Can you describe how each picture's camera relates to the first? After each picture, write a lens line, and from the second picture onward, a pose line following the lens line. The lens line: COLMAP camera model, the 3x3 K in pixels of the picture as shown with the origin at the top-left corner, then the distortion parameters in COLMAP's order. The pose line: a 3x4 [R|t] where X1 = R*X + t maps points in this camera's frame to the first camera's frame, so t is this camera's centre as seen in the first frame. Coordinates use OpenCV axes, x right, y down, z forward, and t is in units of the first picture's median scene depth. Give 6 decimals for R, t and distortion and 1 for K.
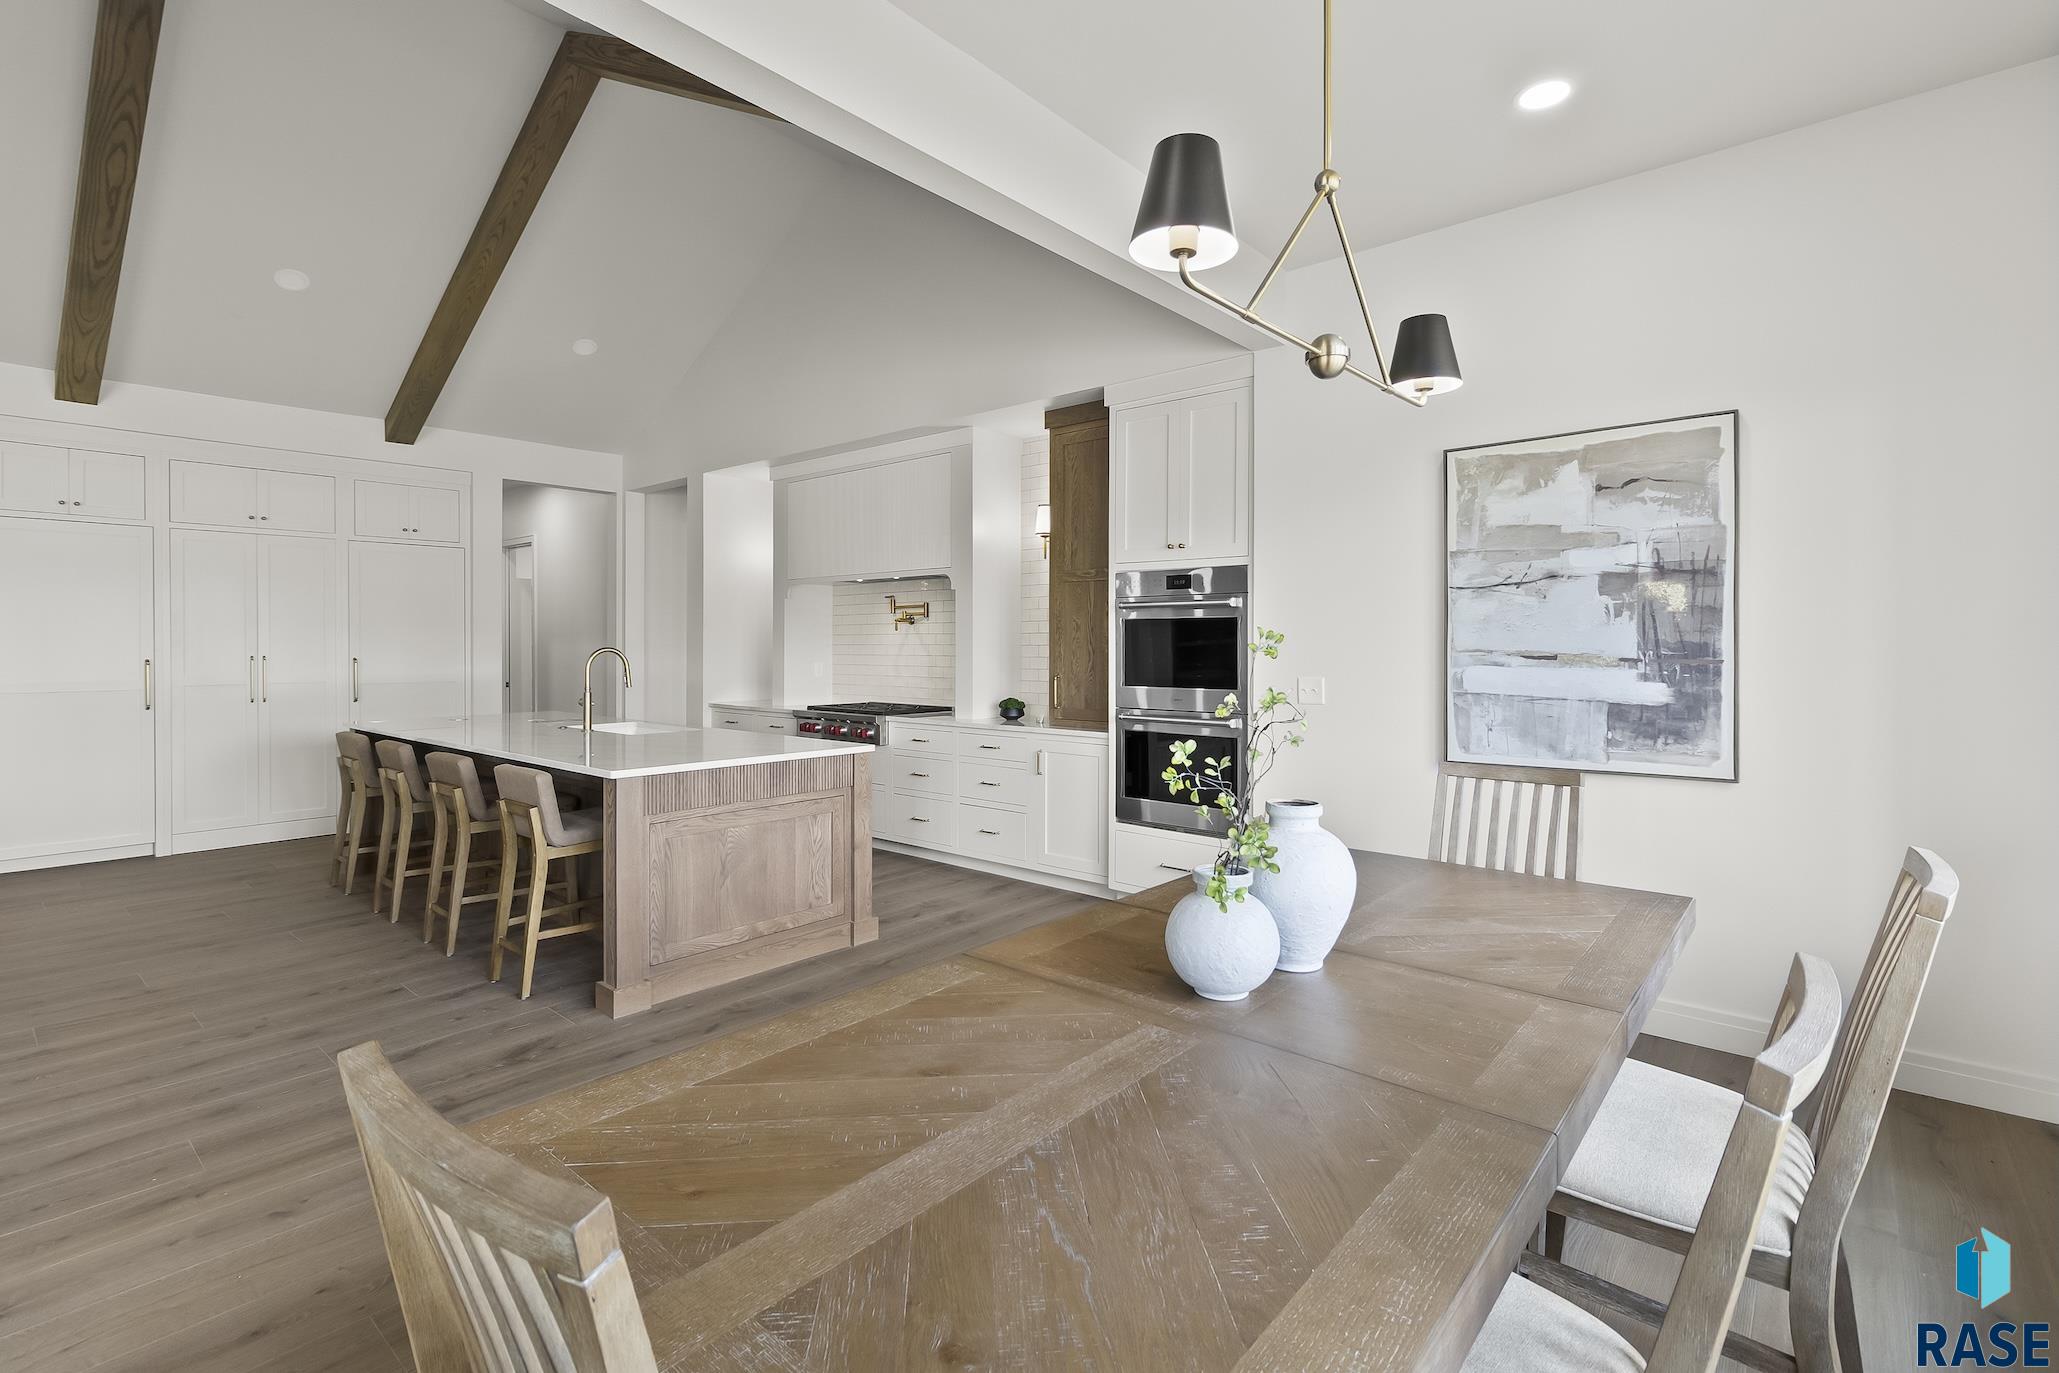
lens RADIAL K [[950.2, 0, 1028.8], [0, 950.2, 653.1], [0, 0, 1]] dist [0.000978, 0.000219]
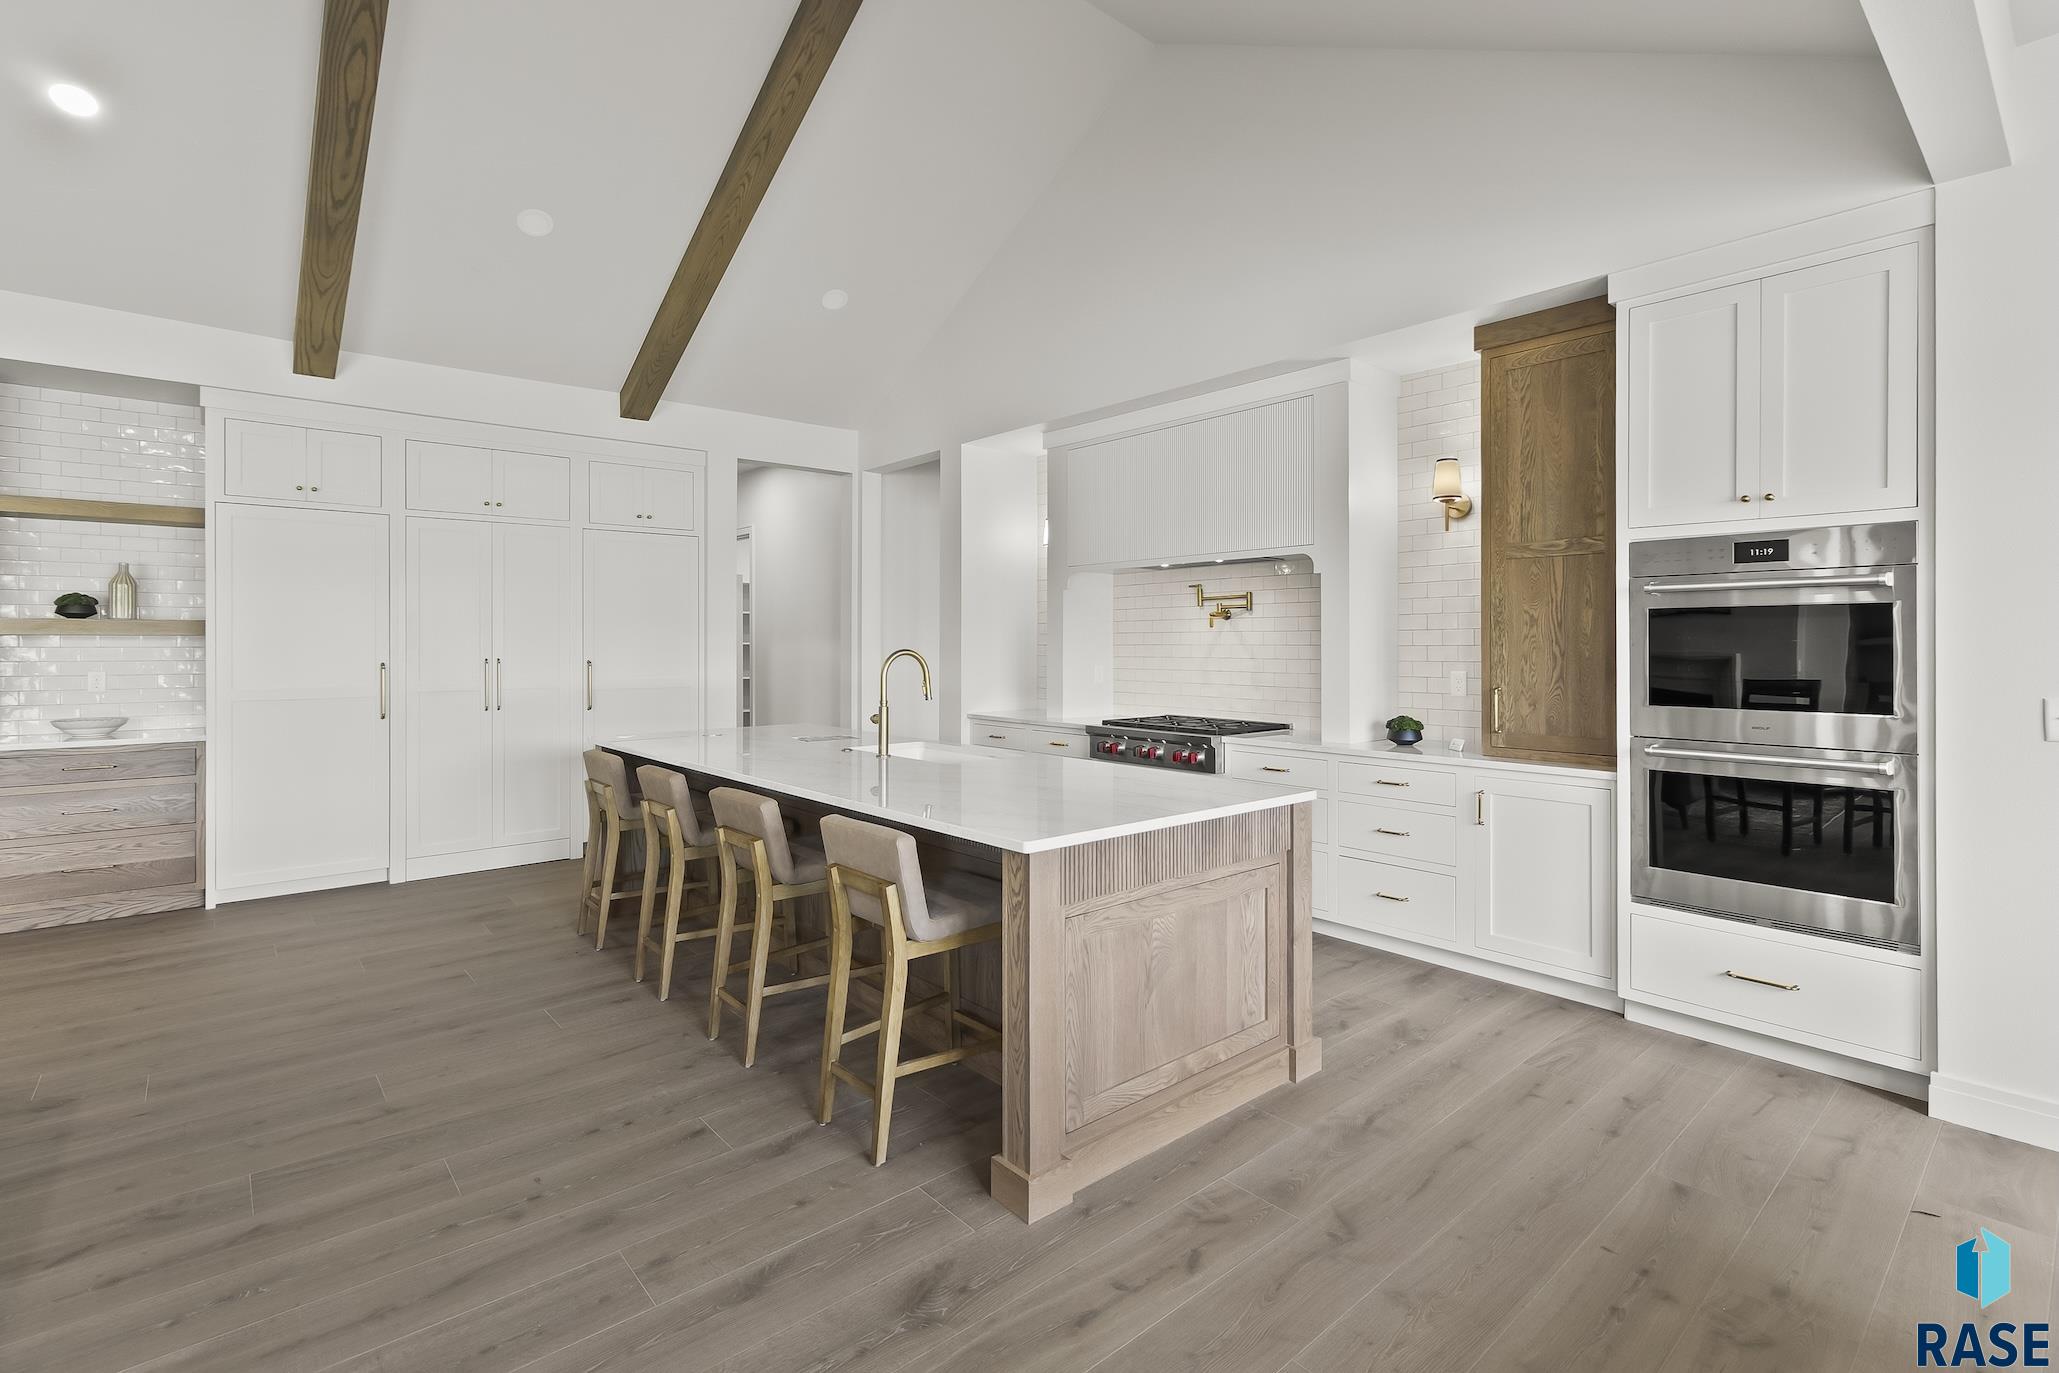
lens RADIAL K [[948.4, 0, 1027.1], [0, 948.4, 644.8], [0, 0, 1]] dist [-0.001116, 0.000805]
pose [[0.989453, -0.001409, -0.144847, -0.237747], [0.000353, 0.999973, -0.007320, -0.004239], [0.144853, 0.007191, 0.989427, 0.246560]]
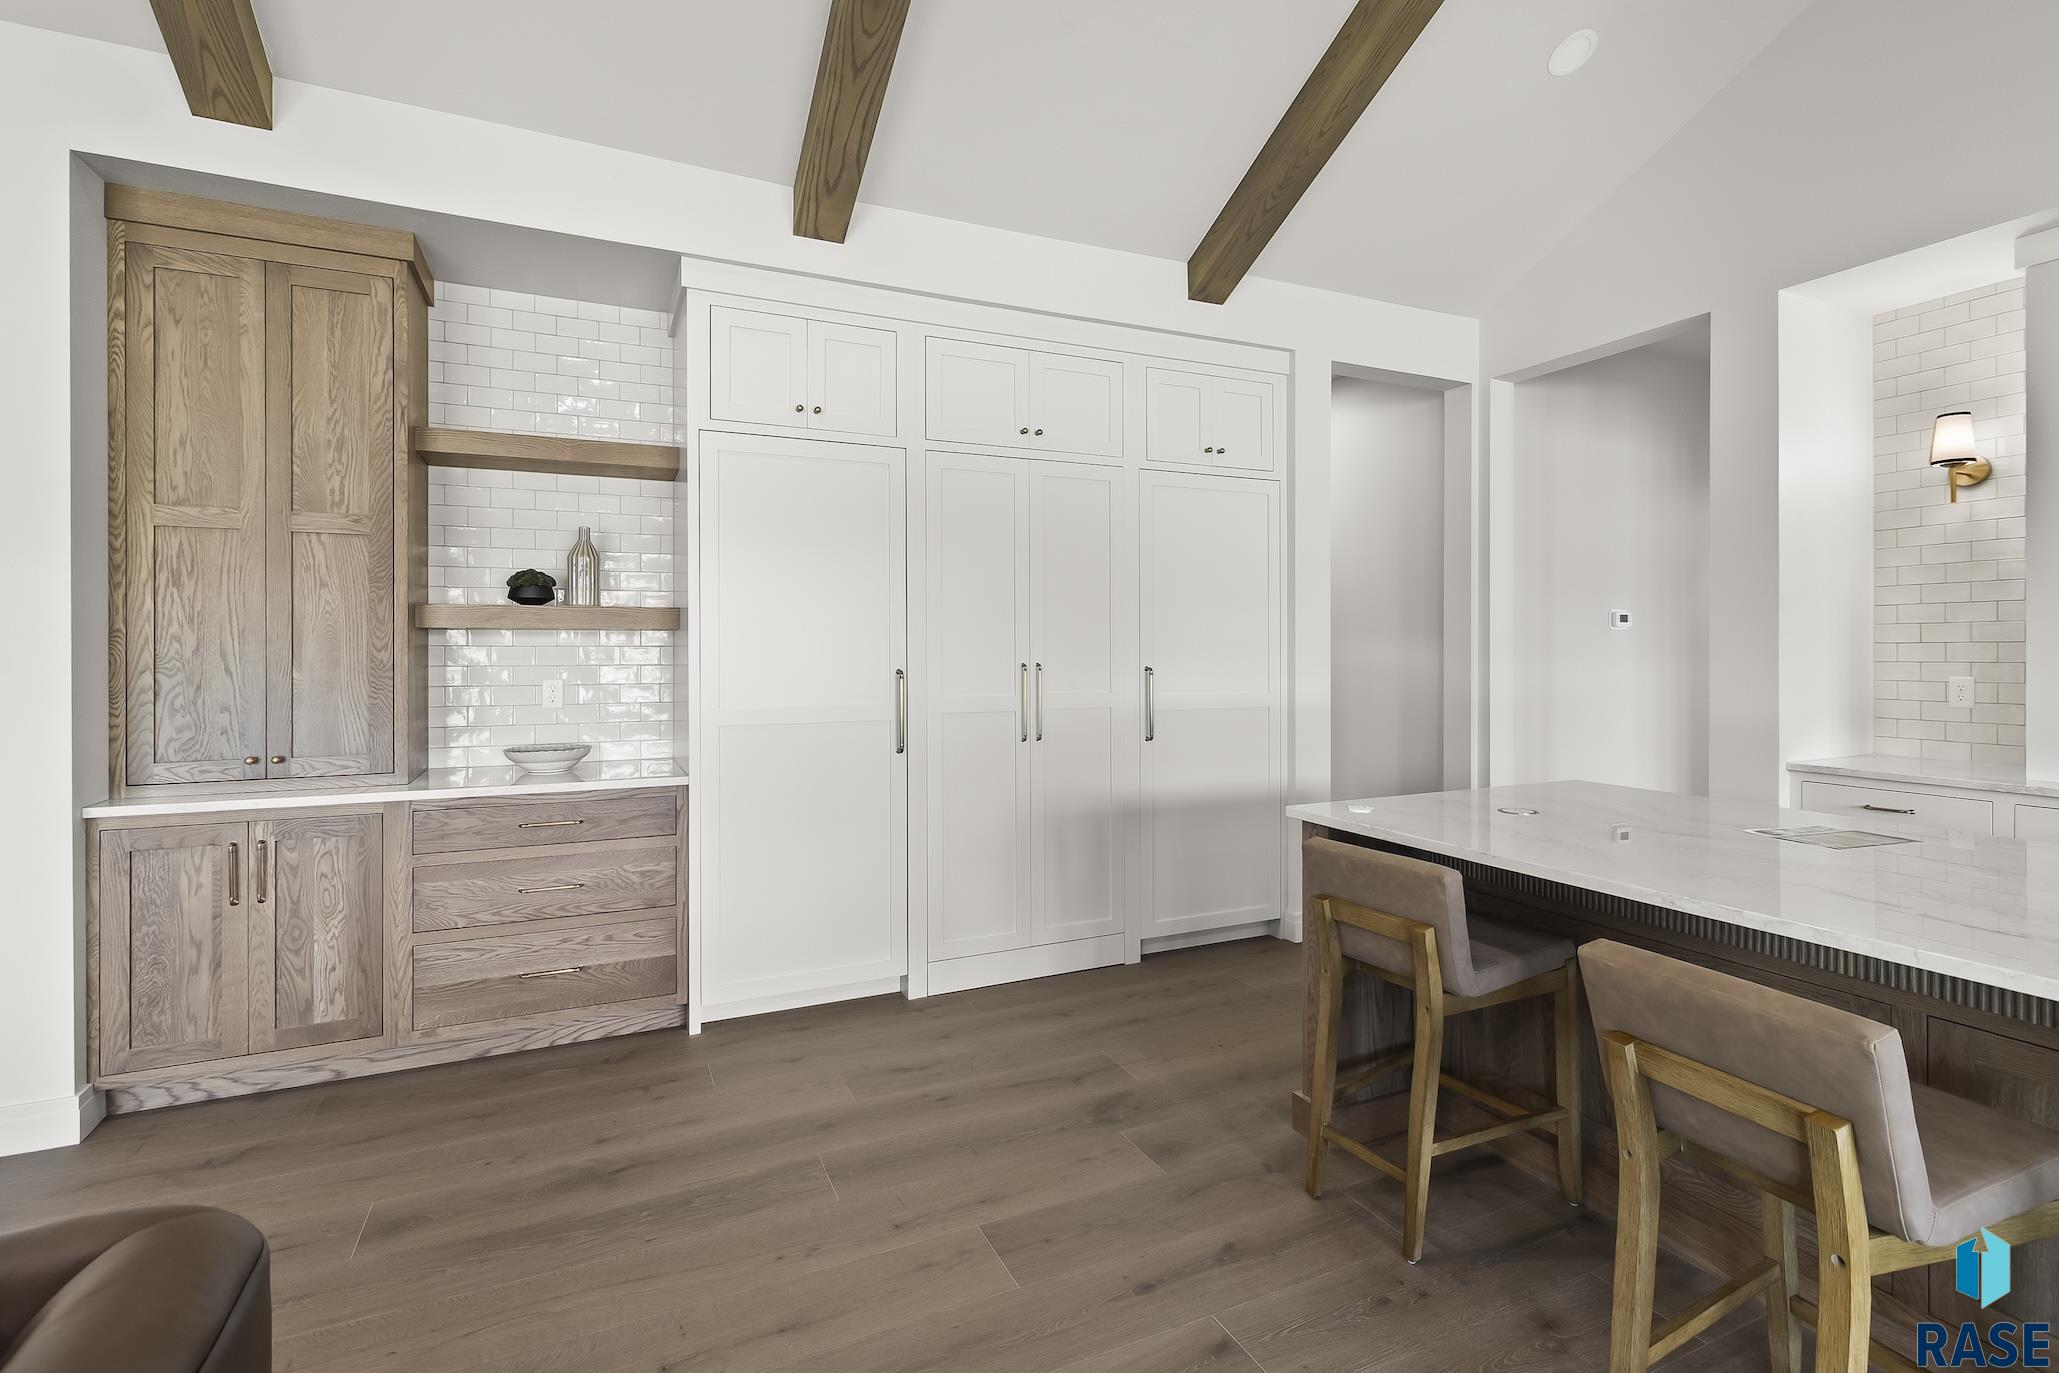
lens RADIAL K [[950.2, 0, 1028.8], [0, 950.2, 653.1], [0, 0, 1]] dist [0.000978, 0.000219]
pose [[0.910381, 0.000591, -0.413771, -0.725707], [-0.001527, 0.999997, -0.001932, -0.003145], [0.413769, 0.002391, 0.910379, 0.585795]]
